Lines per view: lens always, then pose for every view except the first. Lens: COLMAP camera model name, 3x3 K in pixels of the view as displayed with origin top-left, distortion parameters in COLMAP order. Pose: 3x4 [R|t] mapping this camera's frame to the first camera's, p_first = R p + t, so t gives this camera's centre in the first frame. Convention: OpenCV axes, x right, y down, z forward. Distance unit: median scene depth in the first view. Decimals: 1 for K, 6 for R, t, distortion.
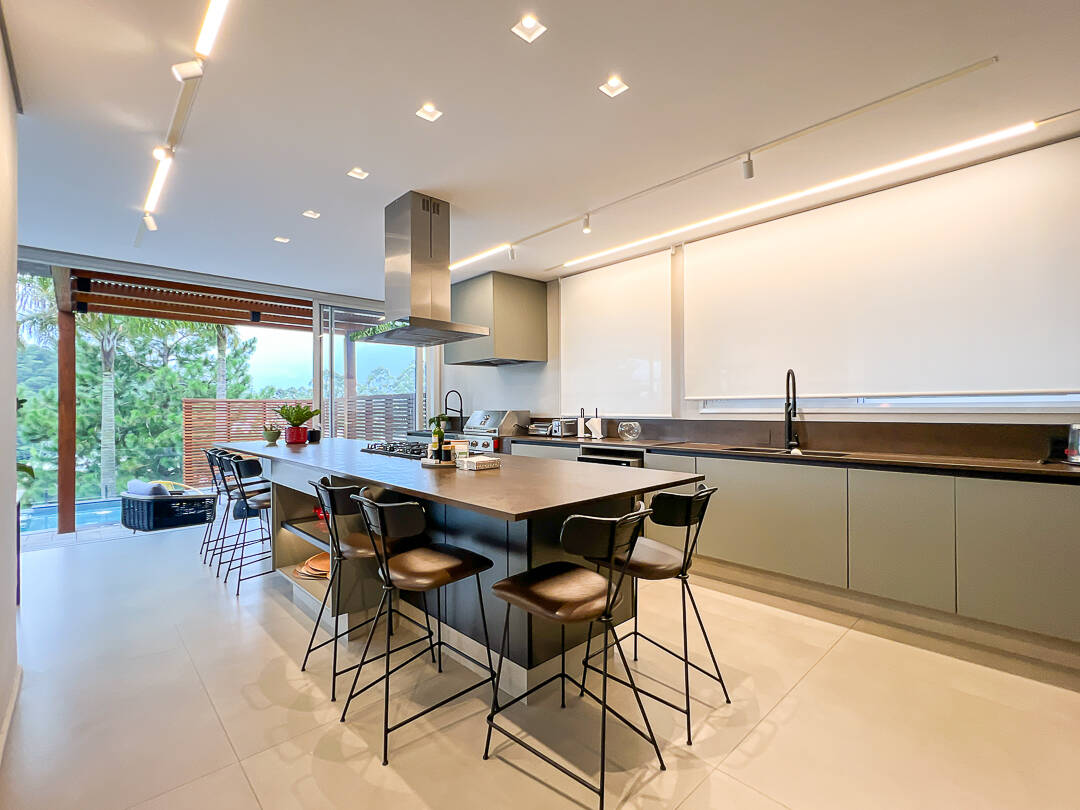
lens RADIAL K [[494.6, 0, 543.5], [0, 494.6, 405.8], [0, 0, 1]] dist [0.001447, -0.000325]
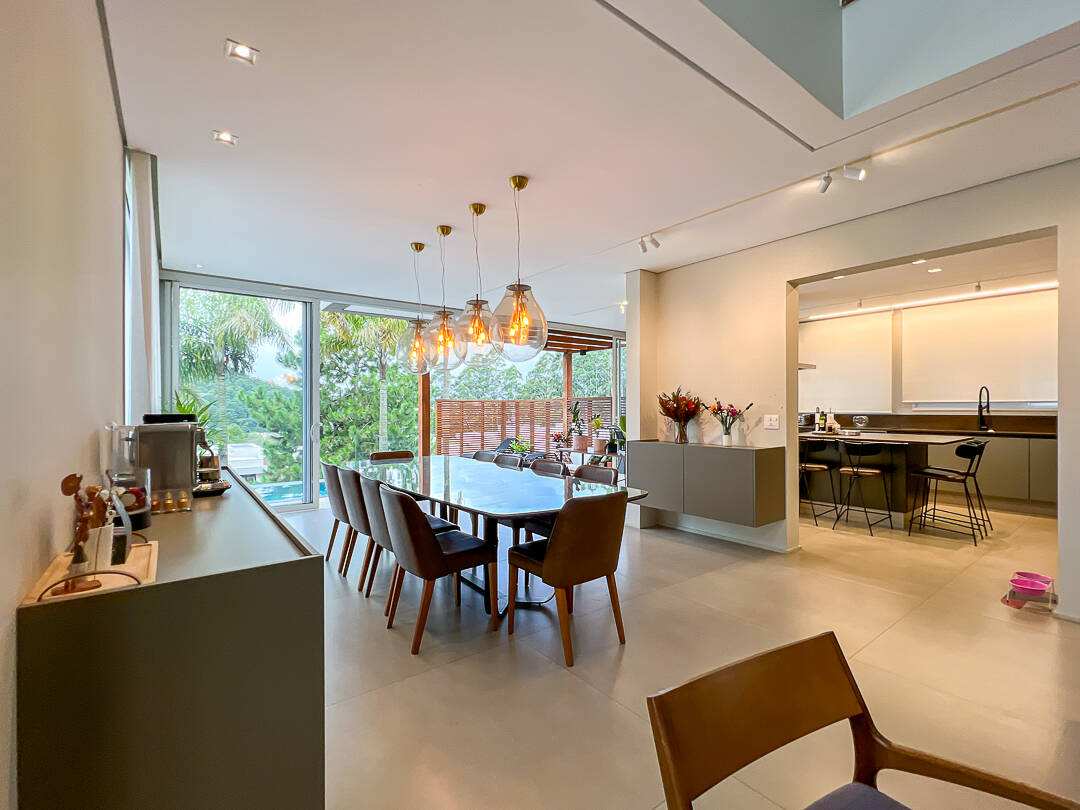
lens RADIAL K [[494.6, 0, 543.5], [0, 494.6, 405.8], [0, 0, 1]] dist [0.001447, -0.000325]
pose [[0.995465, 0.002181, -0.095100, -0.746318], [-0.001900, 0.999994, 0.003049, -0.004385], [0.095106, -0.002855, 0.995463, -0.763034]]
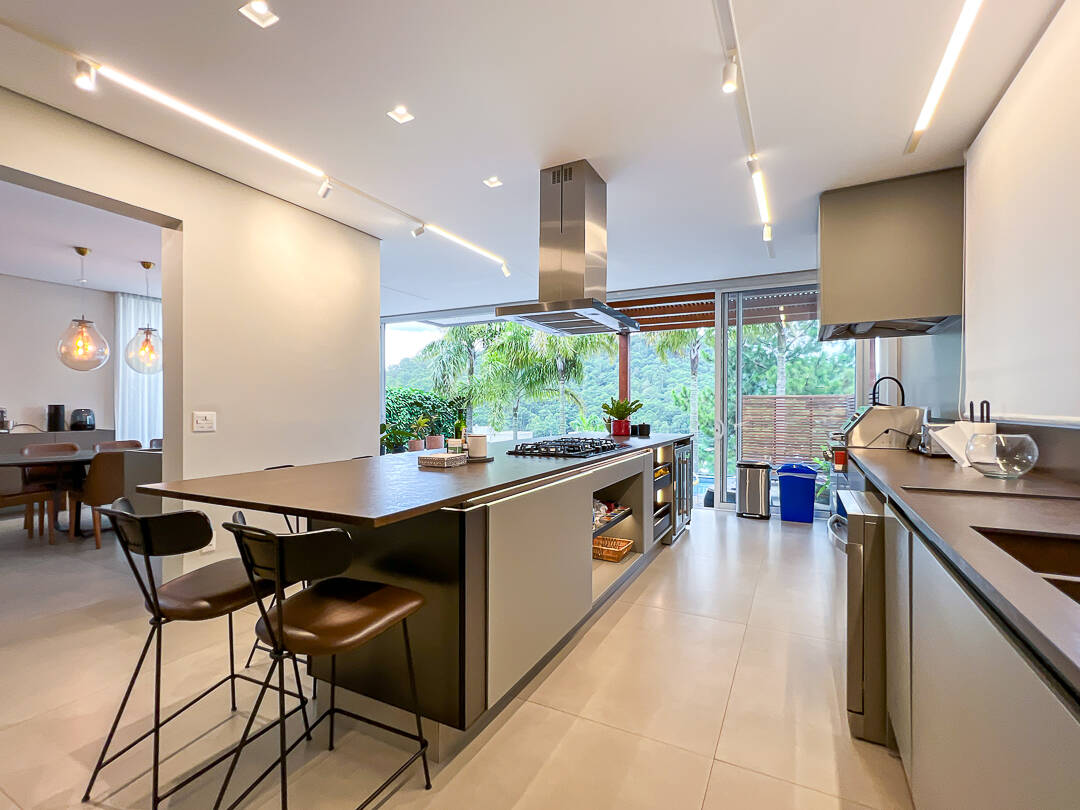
lens RADIAL K [[496.3, 0, 544.8], [0, 496.3, 398.7], [0, 0, 1]] dist [0.002746, 0.000361]
pose [[0.335518, -0.011275, -0.941966, 0.427359], [0.005453, 0.999935, -0.010027, 0.005533], [0.942018, -0.001773, 0.335558, 0.459812]]
